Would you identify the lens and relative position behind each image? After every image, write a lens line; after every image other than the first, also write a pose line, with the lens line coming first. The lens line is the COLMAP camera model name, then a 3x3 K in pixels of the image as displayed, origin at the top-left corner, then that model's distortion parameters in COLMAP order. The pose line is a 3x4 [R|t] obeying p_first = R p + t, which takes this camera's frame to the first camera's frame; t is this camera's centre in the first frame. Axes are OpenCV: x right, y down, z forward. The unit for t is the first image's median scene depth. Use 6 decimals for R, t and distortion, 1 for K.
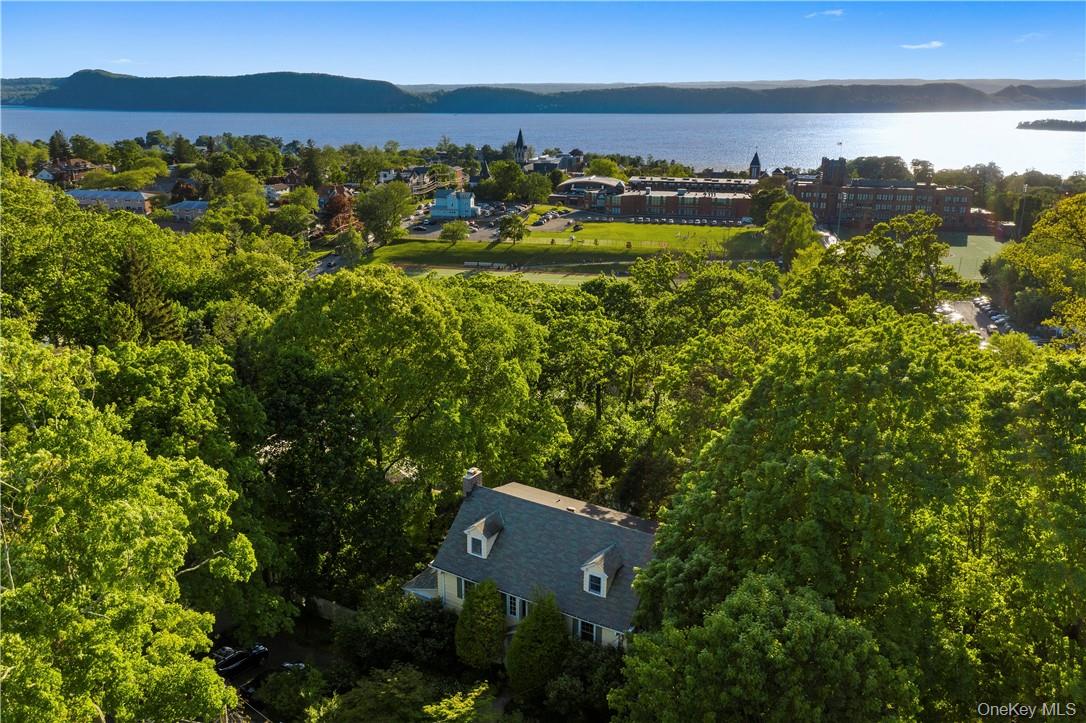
lens RADIAL K [[896.8, 0, 543.0], [0, 896.8, 361.5], [0, 0, 1]] dist [-0.009633, -0.003239]
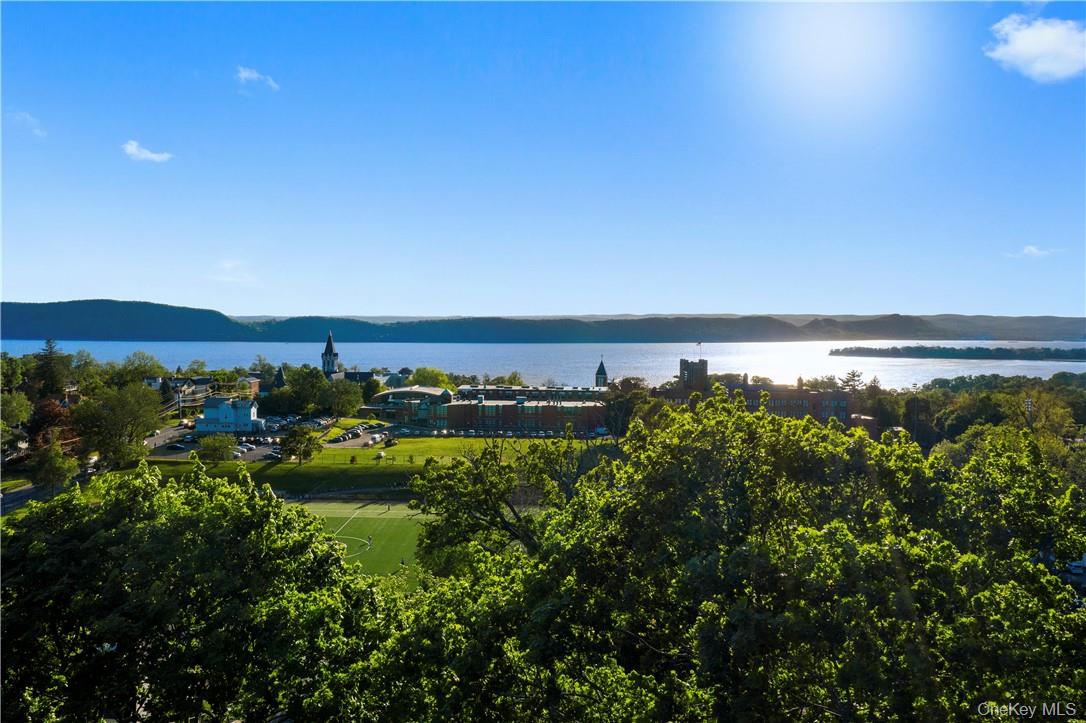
lens RADIAL K [[896.8, 0, 543.0], [0, 896.8, 361.5], [0, 0, 1]] dist [-0.009633, -0.003239]
pose [[0.984545, -0.001137, 0.175131, 0.029183], [0.045298, 0.967604, -0.248375, -0.016388], [-0.169175, 0.252469, 0.952701, 0.194122]]
